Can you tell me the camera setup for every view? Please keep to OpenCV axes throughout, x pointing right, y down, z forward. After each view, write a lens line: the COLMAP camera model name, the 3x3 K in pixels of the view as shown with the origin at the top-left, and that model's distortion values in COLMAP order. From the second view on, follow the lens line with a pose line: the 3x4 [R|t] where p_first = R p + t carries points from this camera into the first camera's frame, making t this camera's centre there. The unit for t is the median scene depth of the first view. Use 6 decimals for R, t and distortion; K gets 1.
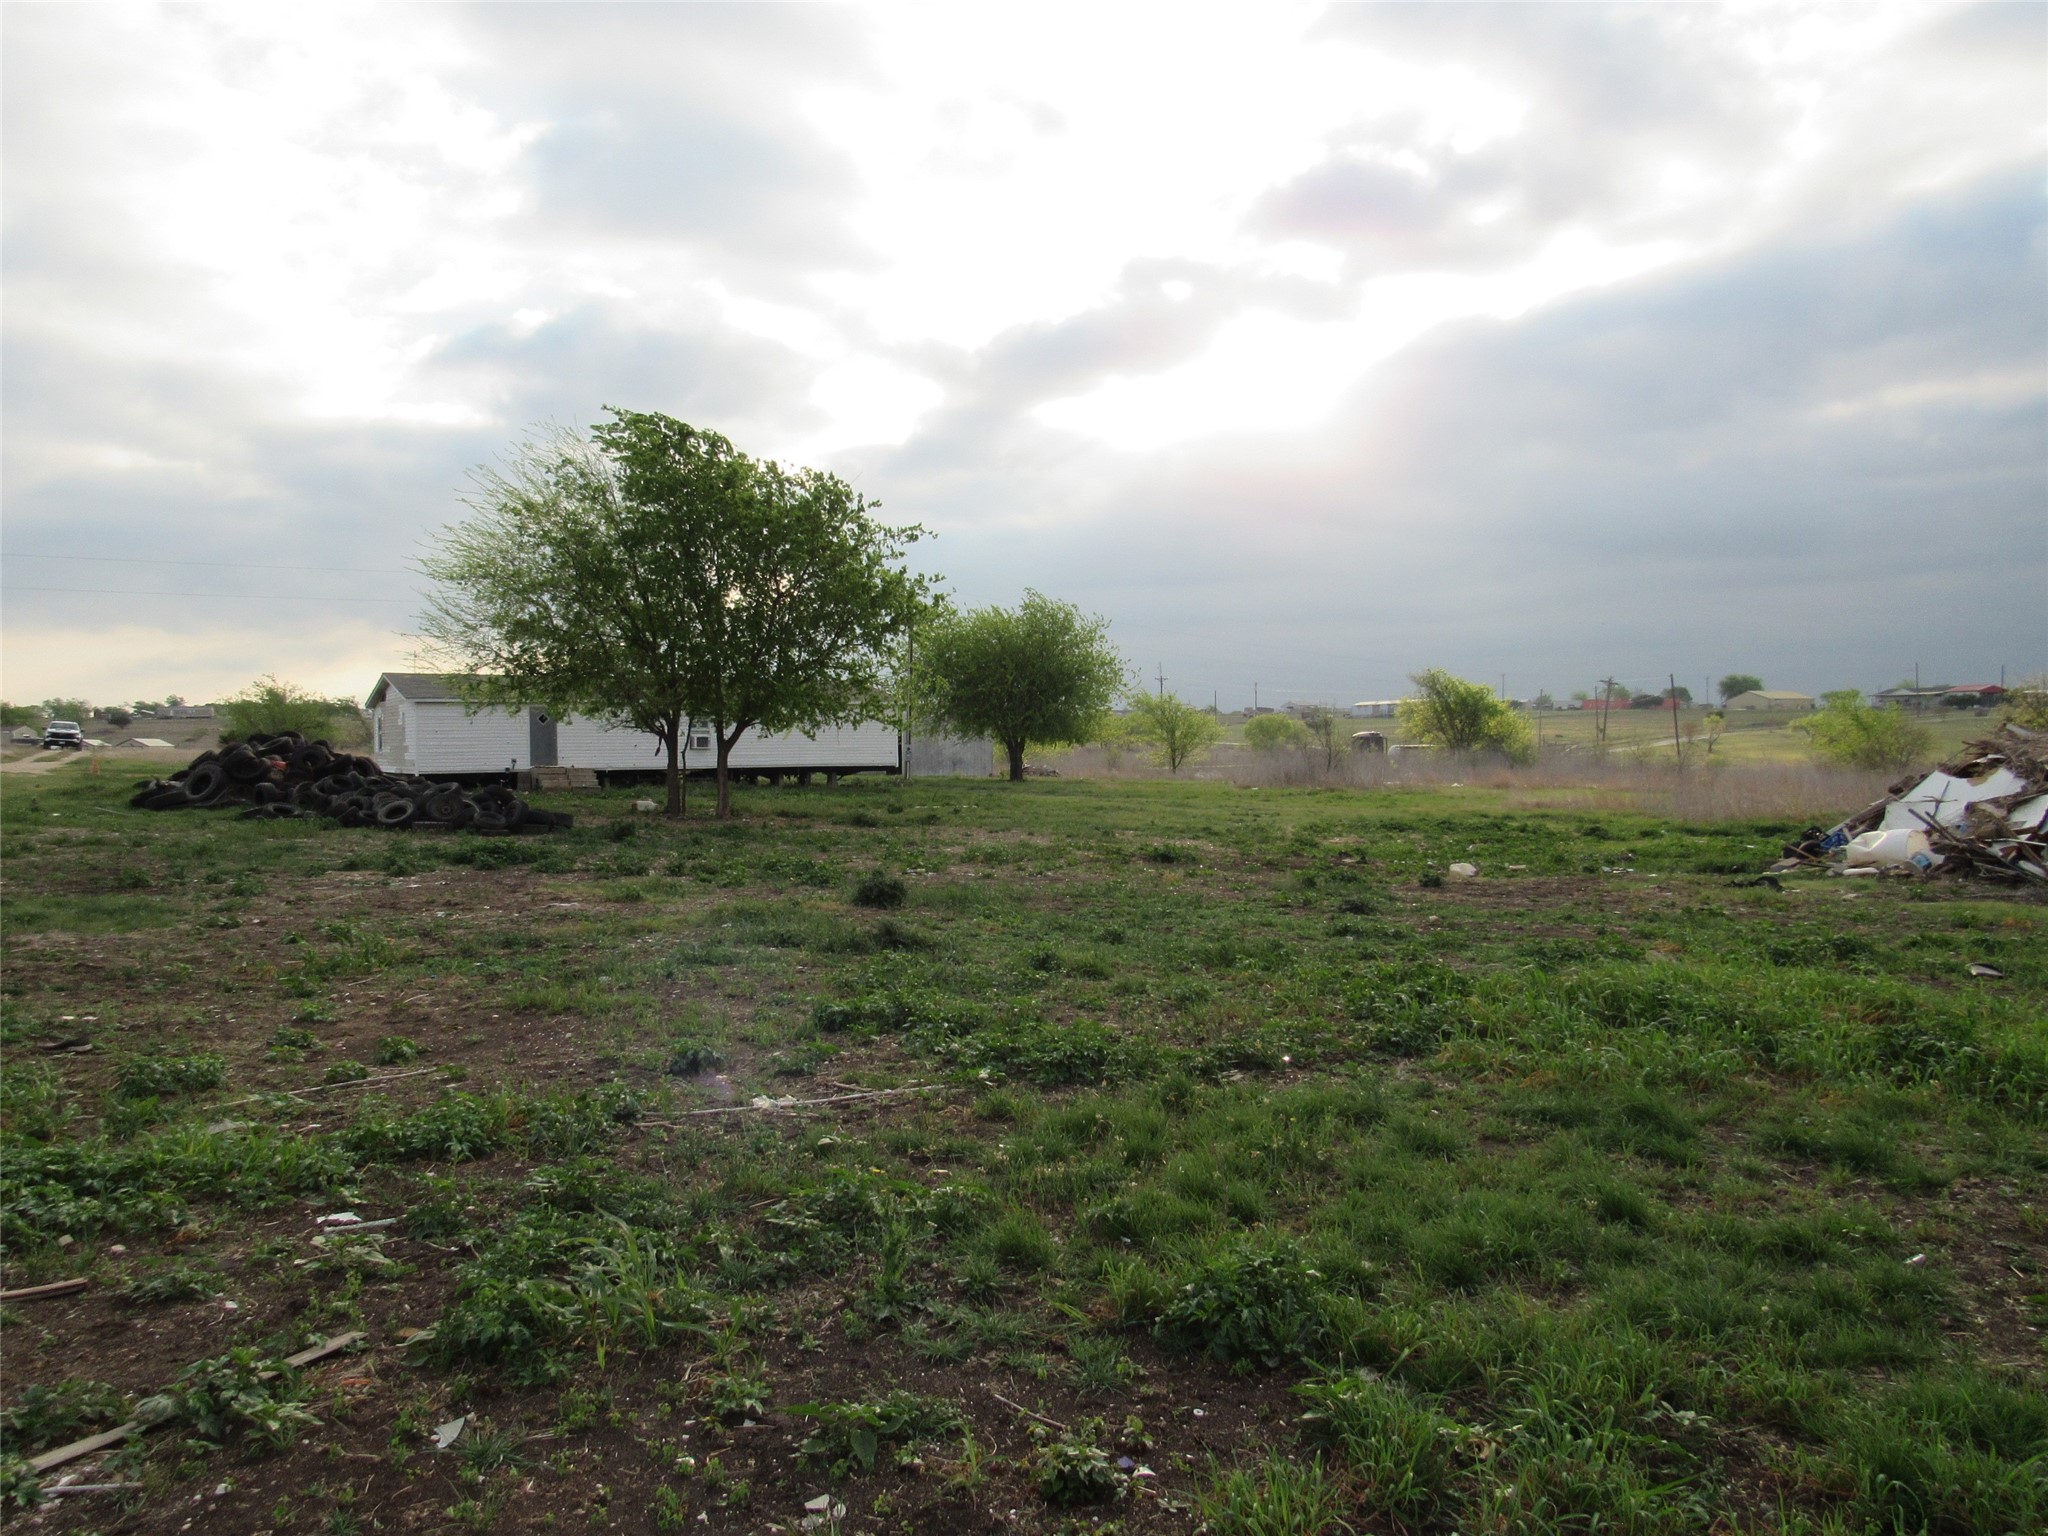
lens RADIAL K [[1444.3, 0, 1024.0], [0, 1444.3, 768.0], [0, 0, 1]] dist [-0.039501, 0.007761]
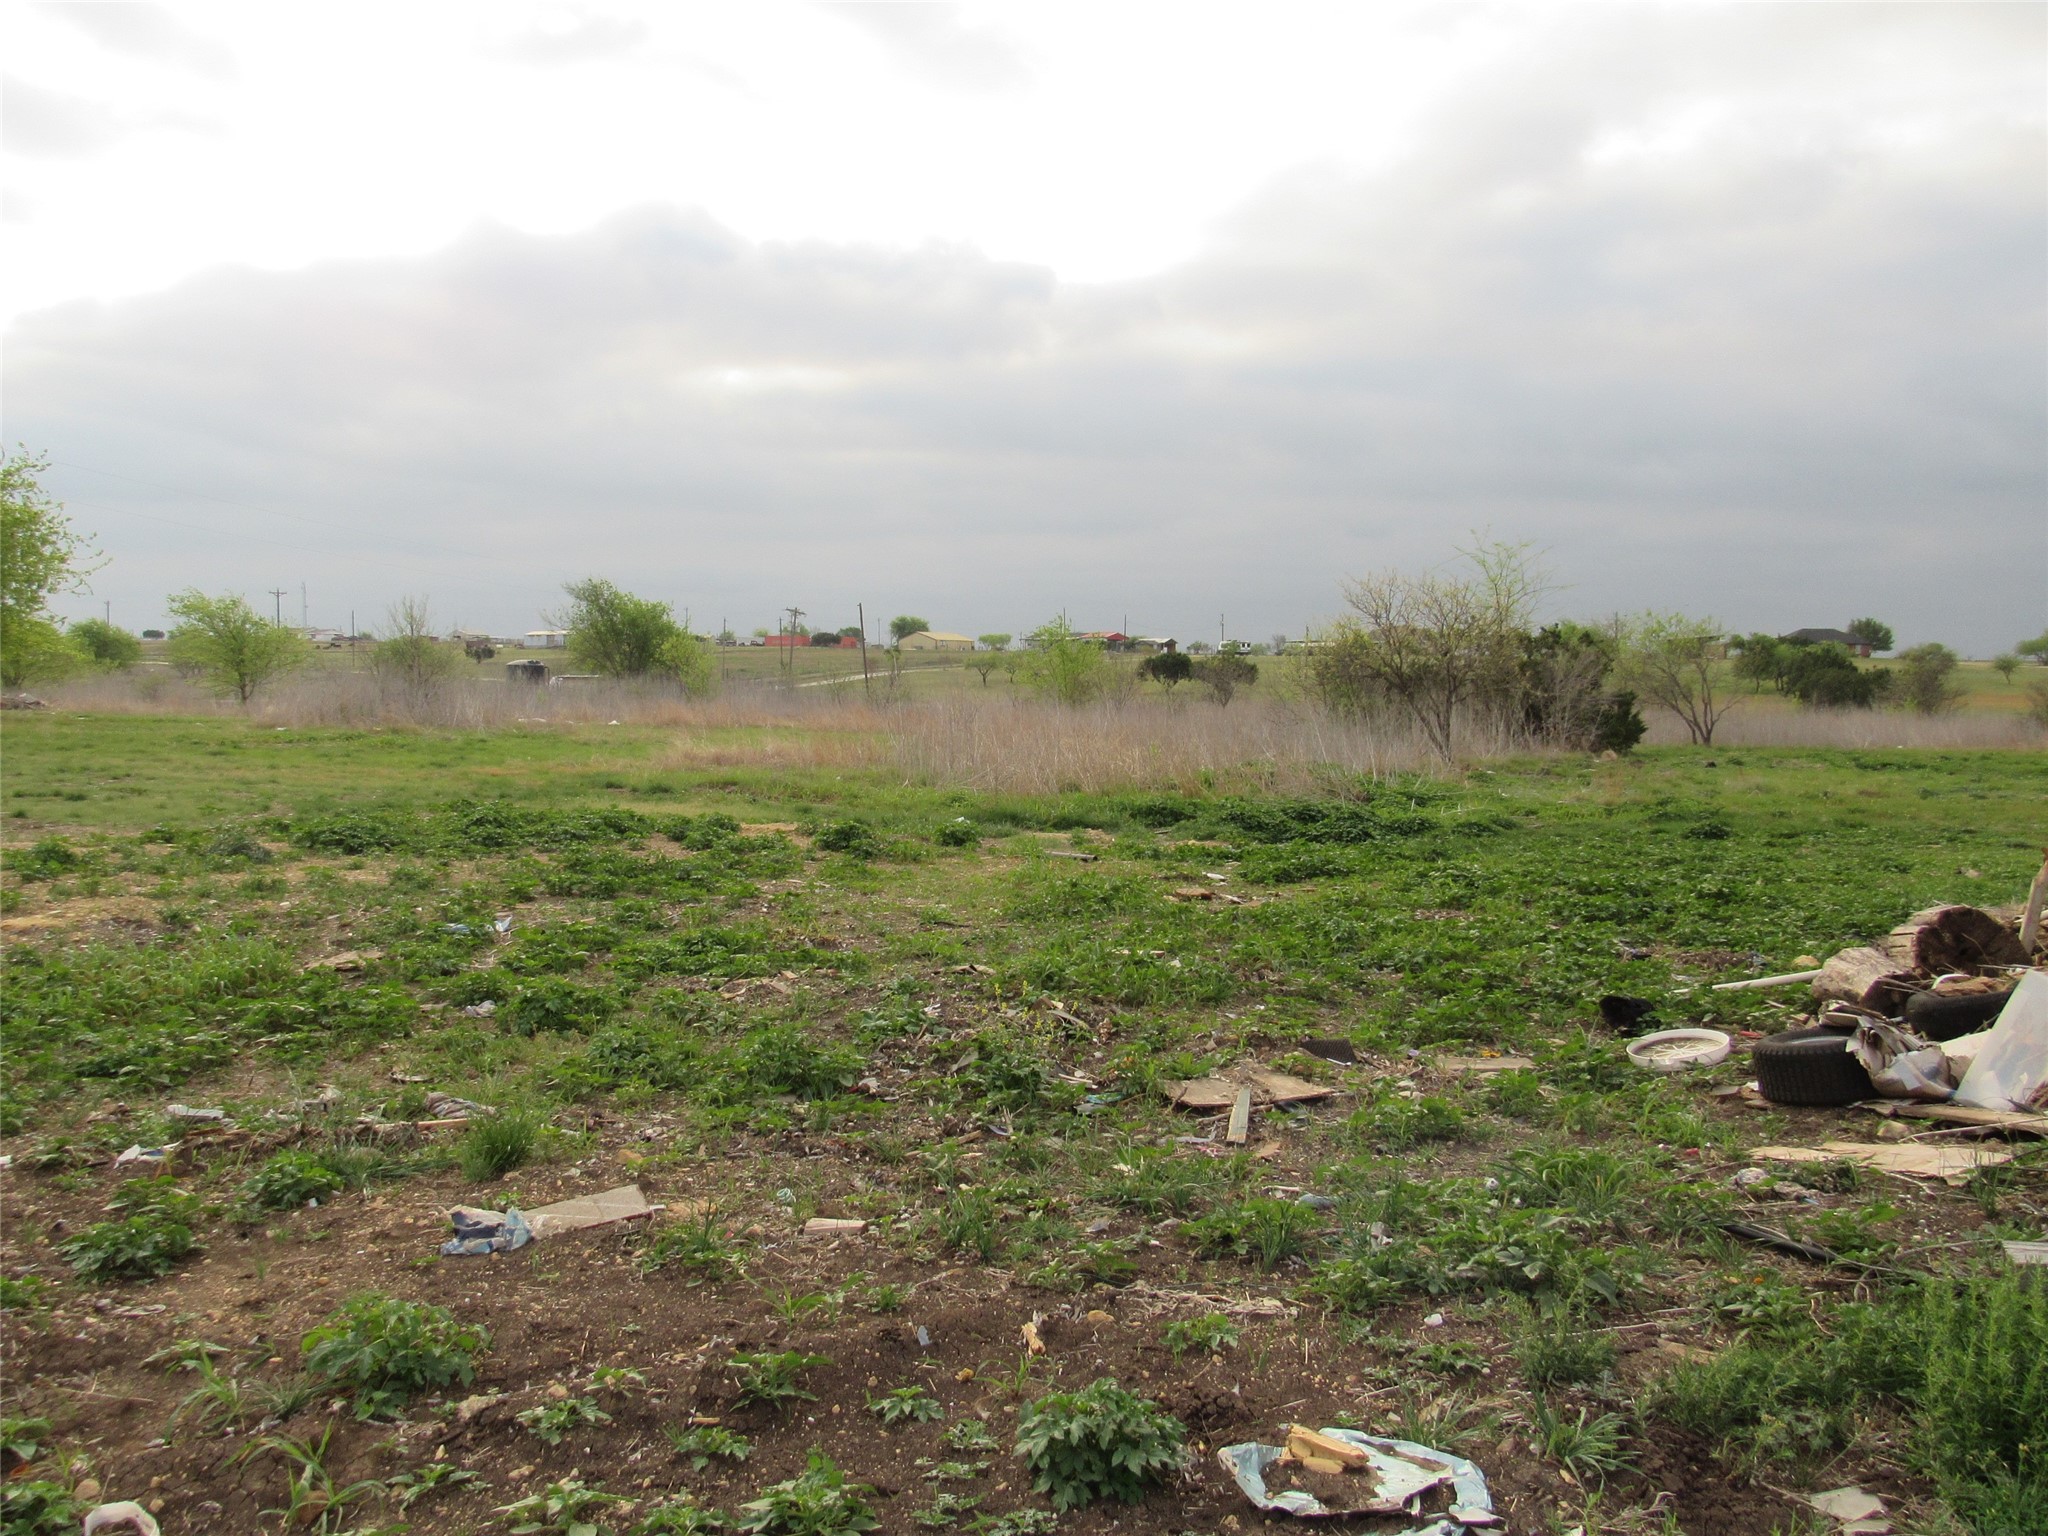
lens RADIAL K [[1443.2, 0, 1028.4], [0, 1443.2, 769.7], [0, 0, 1]] dist [-0.043557, 0.006978]
pose [[0.850919, -0.016664, 0.525033, 0.063286], [-0.006994, 0.999049, 0.043043, 0.001752], [-0.525251, -0.040298, 0.849993, 0.174363]]
